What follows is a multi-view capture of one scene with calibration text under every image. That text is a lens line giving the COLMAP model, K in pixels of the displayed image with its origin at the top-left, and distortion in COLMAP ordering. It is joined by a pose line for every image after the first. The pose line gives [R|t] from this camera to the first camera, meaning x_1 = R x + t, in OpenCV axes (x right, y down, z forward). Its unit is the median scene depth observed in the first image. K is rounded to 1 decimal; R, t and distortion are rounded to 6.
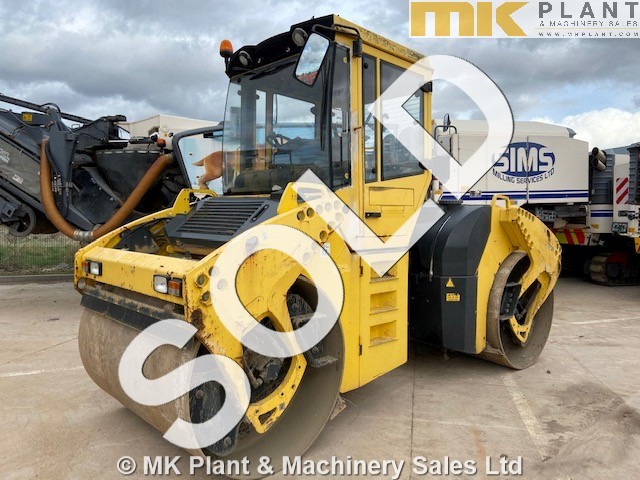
lens RADIAL K [[485.7, 0, 318.5], [0, 485.7, 236.5], [0, 0, 1]] dist [0.124316, -0.180403]
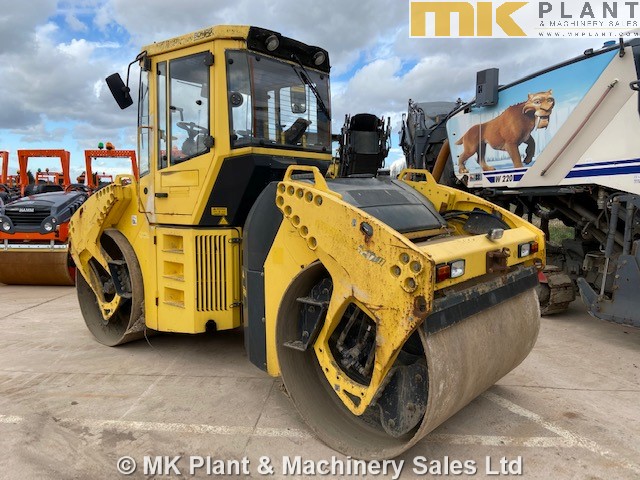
lens RADIAL K [[485.7, 0, 318.5], [0, 485.7, 236.5], [0, 0, 1]] dist [0.124316, -0.180403]
pose [[0.106425, 0.076049, -0.991408, 1.298977], [-0.042973, 0.996491, 0.071826, -0.044355], [0.993392, 0.034960, 0.109319, 1.192016]]
